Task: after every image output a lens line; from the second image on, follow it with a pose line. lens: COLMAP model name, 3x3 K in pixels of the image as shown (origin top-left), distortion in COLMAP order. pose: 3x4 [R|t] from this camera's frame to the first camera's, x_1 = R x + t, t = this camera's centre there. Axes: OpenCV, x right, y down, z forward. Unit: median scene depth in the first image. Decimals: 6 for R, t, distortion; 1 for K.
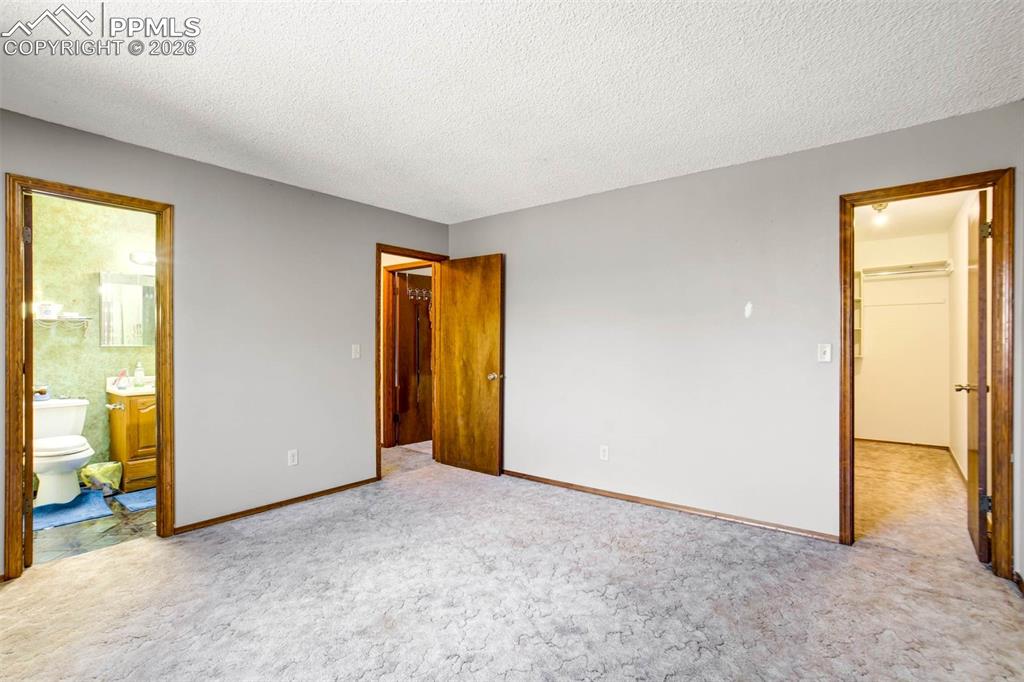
lens RADIAL K [[480.2, 0, 513.0], [0, 480.2, 338.2], [0, 0, 1]] dist [-0.034287, 0.019020]
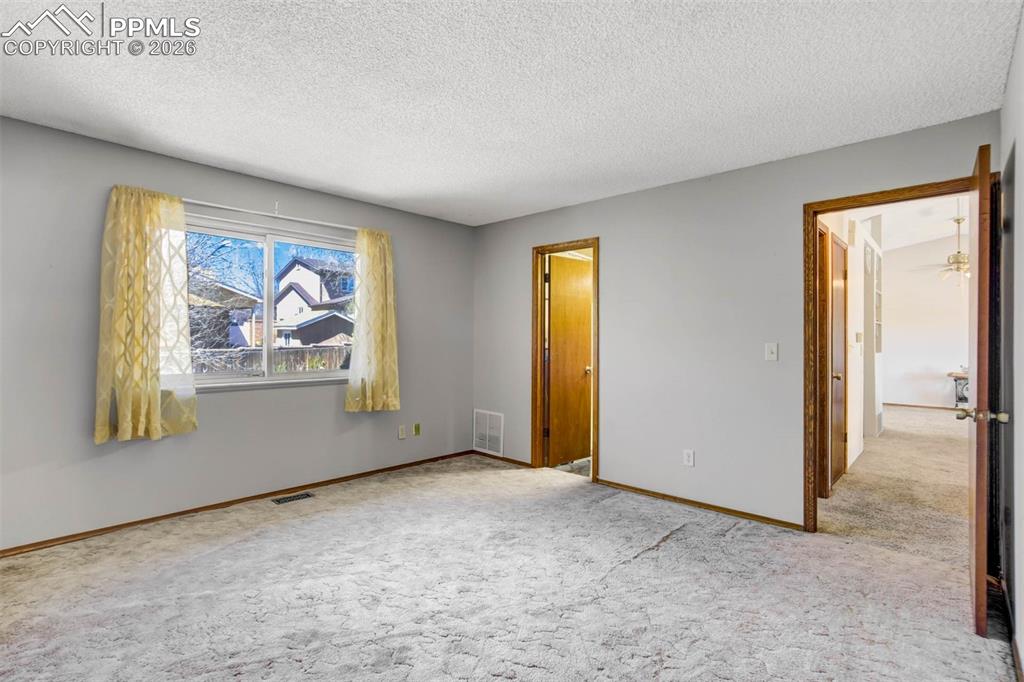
lens RADIAL K [[480.2, 0, 513.0], [0, 480.2, 338.2], [0, 0, 1]] dist [-0.034287, 0.019020]
pose [[-0.072384, -0.003086, -0.997372, 0.710340], [0.005014, 0.999981, -0.003457, 0.007771], [0.997364, -0.005251, -0.072367, 0.931173]]
